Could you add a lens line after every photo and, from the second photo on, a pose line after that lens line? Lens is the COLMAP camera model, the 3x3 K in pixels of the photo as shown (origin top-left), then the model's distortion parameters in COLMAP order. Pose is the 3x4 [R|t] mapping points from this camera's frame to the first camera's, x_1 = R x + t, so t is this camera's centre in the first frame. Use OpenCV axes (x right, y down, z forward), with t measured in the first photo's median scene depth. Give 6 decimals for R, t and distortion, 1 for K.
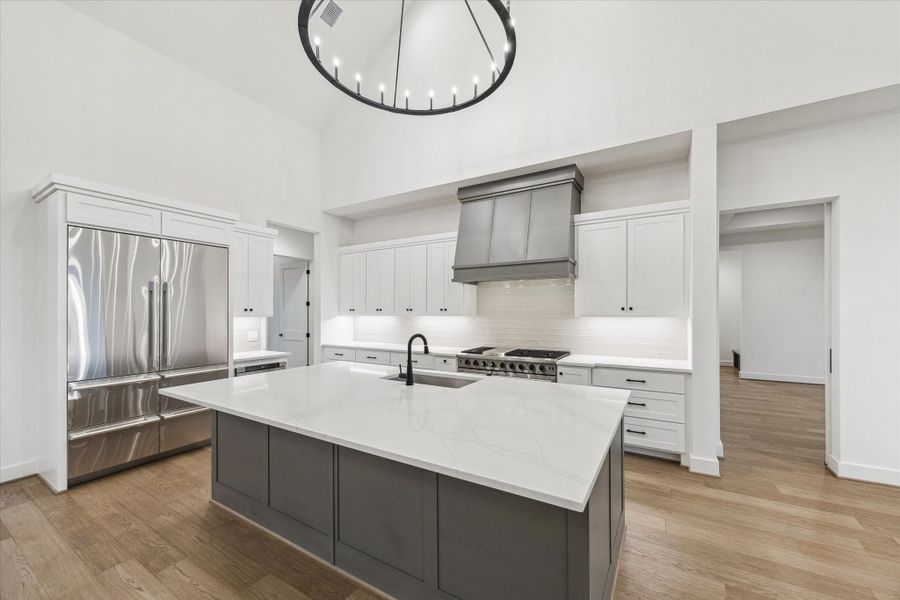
lens RADIAL K [[342.2, 0, 452.2], [0, 342.2, 309.4], [0, 0, 1]] dist [-0.003316, 0.000130]
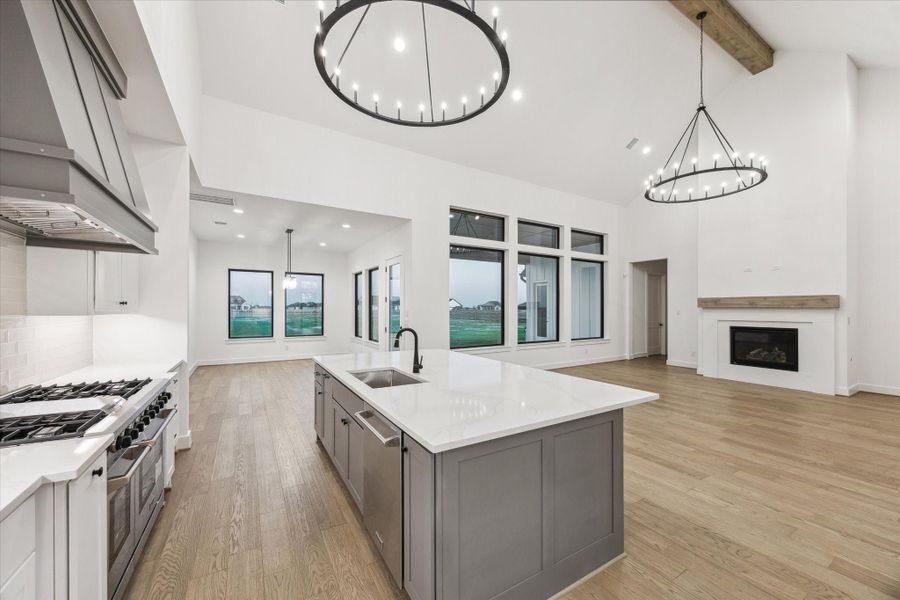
lens RADIAL K [[342.2, 0, 451.4], [0, 342.2, 306.4], [0, 0, 1]] dist [-0.003316, 0.000130]
pose [[-0.883350, 0.005685, 0.468680, -0.491871], [-0.001374, 0.999891, -0.014718, 0.008541], [-0.468713, -0.013645, -0.883245, 1.269591]]
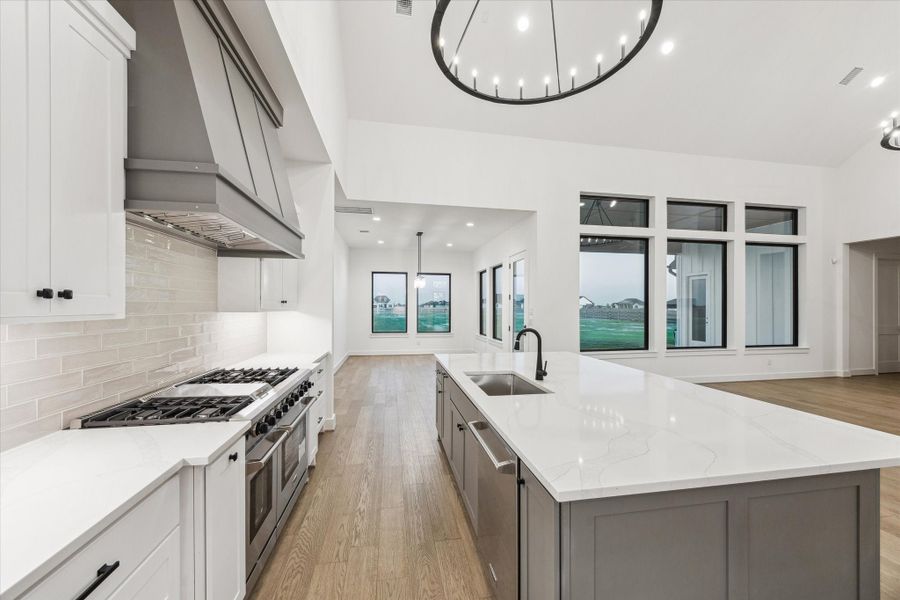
lens RADIAL K [[342.2, 0, 451.7], [0, 342.2, 307.1], [0, 0, 1]] dist [-0.003316, 0.000130]
pose [[-0.659614, 0.001718, 0.751602, -0.457020], [-0.004646, 0.999969, -0.006364, 0.008643], [-0.751590, -0.007690, -0.659586, 1.207456]]
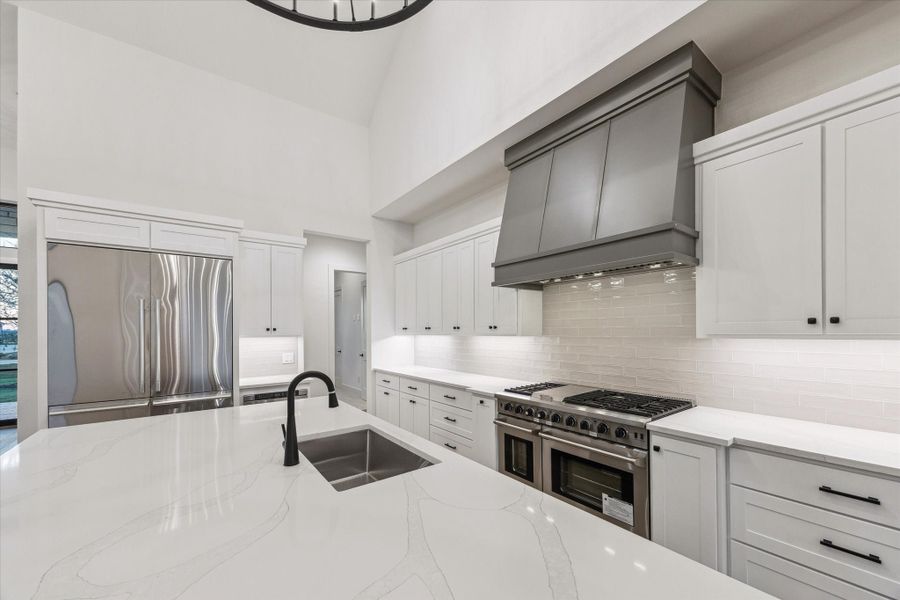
lens RADIAL K [[342.2, 0, 466.4], [0, 342.2, 327.9], [0, 0, 1]] dist [-0.003316, 0.000130]
pose [[0.929668, -0.008547, -0.368300, 0.226423], [0.009021, 0.999959, -0.000434, 0.002819], [0.368288, -0.002919, 0.929707, 0.389441]]
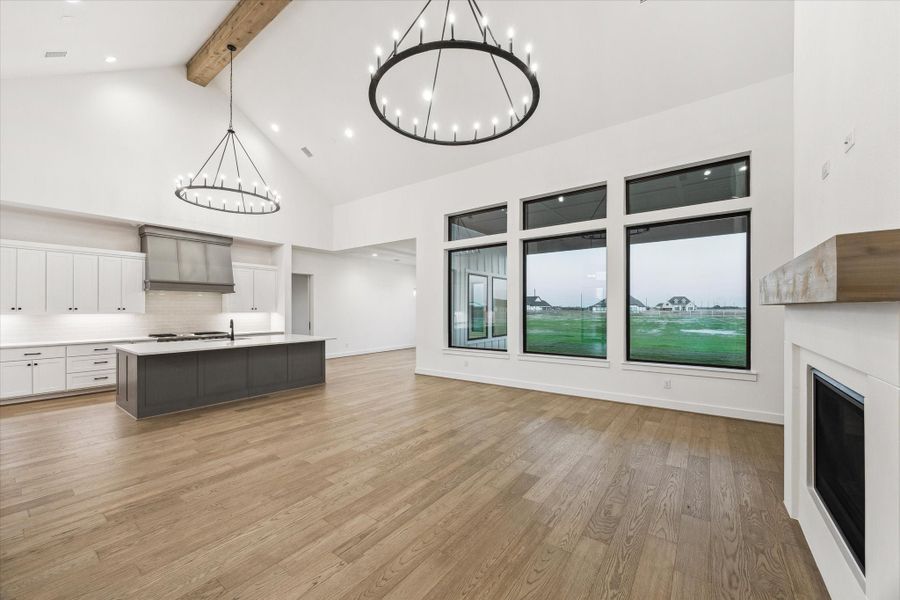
lens RADIAL K [[342.2, 0, 459.7], [0, 342.2, 303.3], [0, 0, 1]] dist [-0.003316, 0.000130]
pose [[0.075051, 0.021590, 0.996946, -1.560641], [-0.005991, 0.999757, -0.021199, 0.000142], [-0.997162, -0.004381, 0.075163, -0.499914]]
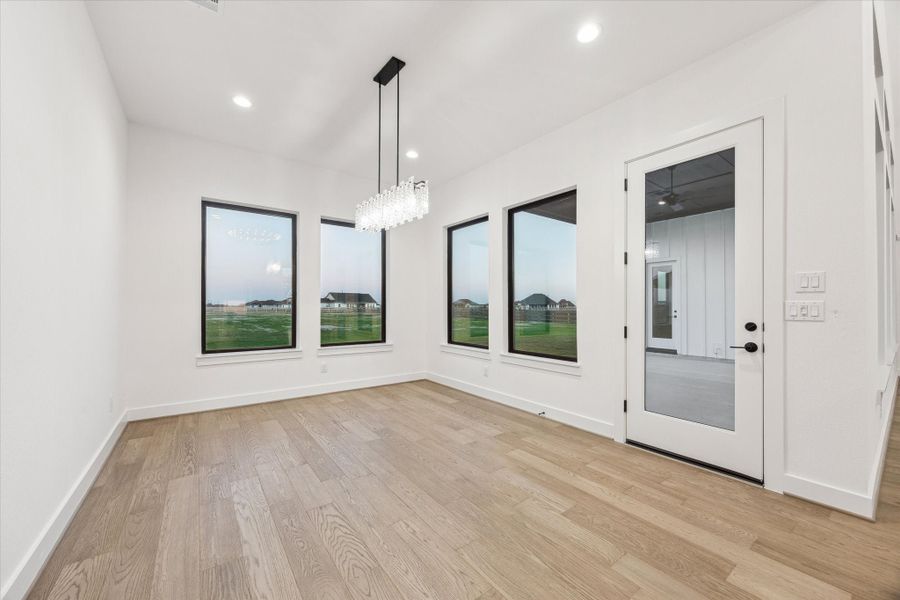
lens RADIAL K [[342.2, 0, 451.7], [0, 342.2, 306.8], [0, 0, 1]] dist [-0.003316, 0.000130]
pose [[-0.925120, 0.003830, 0.379655, 0.823525], [0.000735, 0.999965, -0.008297, 0.060376], [-0.379673, -0.007397, -0.925091, 0.612405]]
